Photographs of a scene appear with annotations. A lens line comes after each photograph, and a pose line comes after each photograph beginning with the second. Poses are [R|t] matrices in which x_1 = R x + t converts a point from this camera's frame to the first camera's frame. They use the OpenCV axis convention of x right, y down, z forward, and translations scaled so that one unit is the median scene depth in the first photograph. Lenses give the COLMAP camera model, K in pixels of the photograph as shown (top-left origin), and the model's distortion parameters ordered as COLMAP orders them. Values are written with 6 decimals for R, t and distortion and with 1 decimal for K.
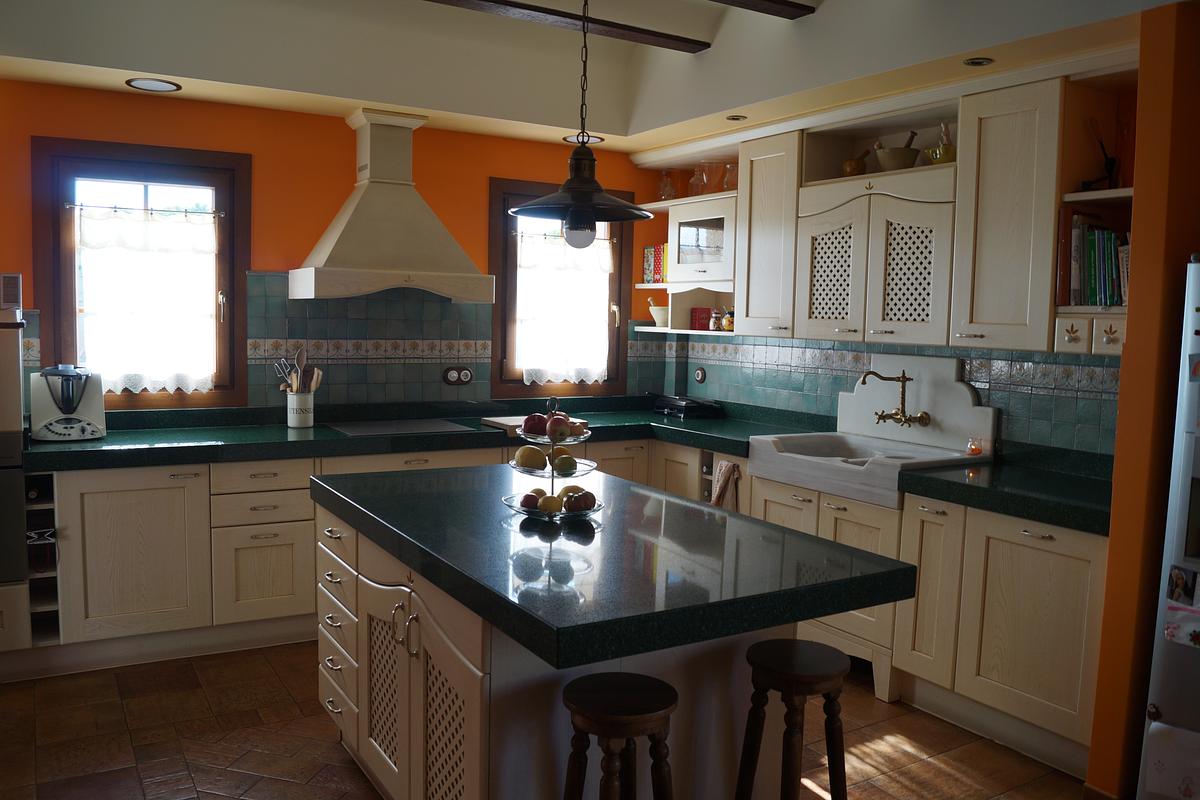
lens RADIAL K [[943.1, 0, 600.0], [0, 943.1, 400.0], [0, 0, 1]] dist [-0.066655, 0.001843]
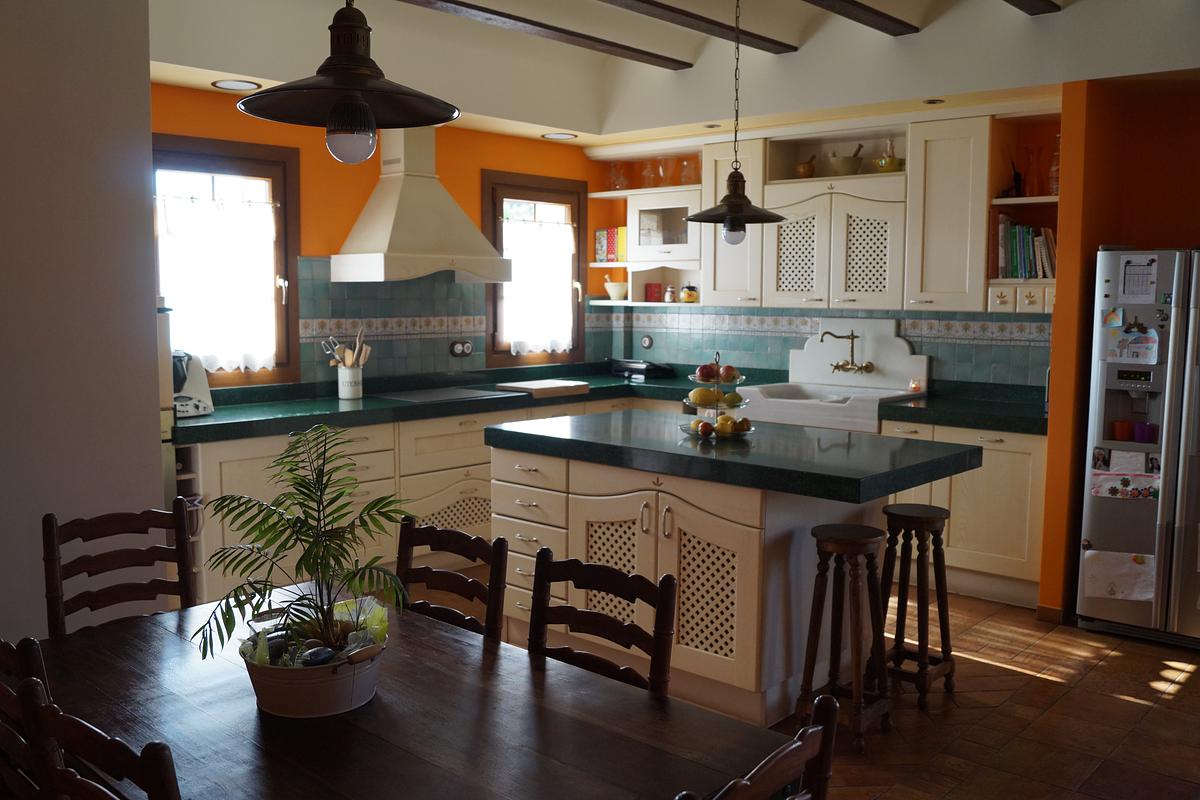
lens RADIAL K [[1040.8, 0, 600.0], [0, 1040.8, 400.0], [0, 0, 1]] dist [-0.054781, -0.000416]
pose [[0.958784, -0.048219, 0.280013, -0.384242], [0.043115, 0.998773, 0.024361, 0.013645], [-0.280845, -0.011284, 0.959687, -0.249656]]
